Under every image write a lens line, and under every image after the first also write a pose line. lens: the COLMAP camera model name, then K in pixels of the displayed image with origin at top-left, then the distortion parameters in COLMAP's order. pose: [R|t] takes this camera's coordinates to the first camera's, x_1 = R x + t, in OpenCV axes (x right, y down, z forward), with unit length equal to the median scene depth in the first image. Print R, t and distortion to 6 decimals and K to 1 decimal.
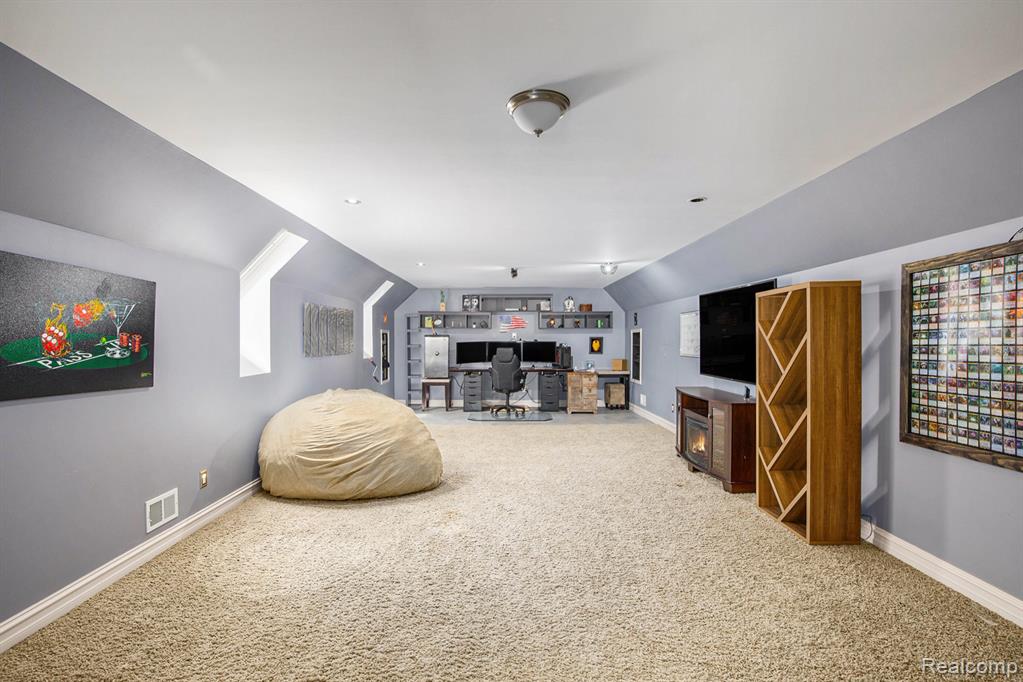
lens RADIAL K [[472.2, 0, 507.4], [0, 472.2, 342.2], [0, 0, 1]] dist [-0.043309, 0.000456]
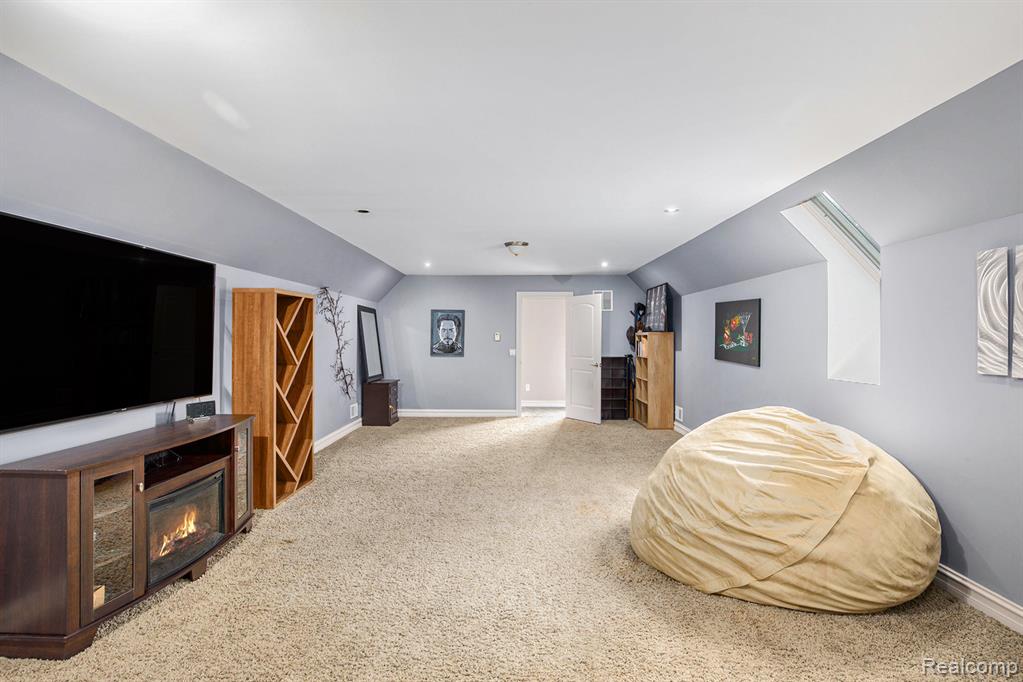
lens RADIAL K [[472.2, 0, 507.4], [0, 472.2, 342.2], [0, 0, 1]] dist [-0.043309, 0.000456]
pose [[-0.999965, 0.000531, 0.008325, 0.064474], [0.000618, 0.999945, 0.010503, -0.001356], [-0.008319, 0.010507, -0.999910, 2.836472]]
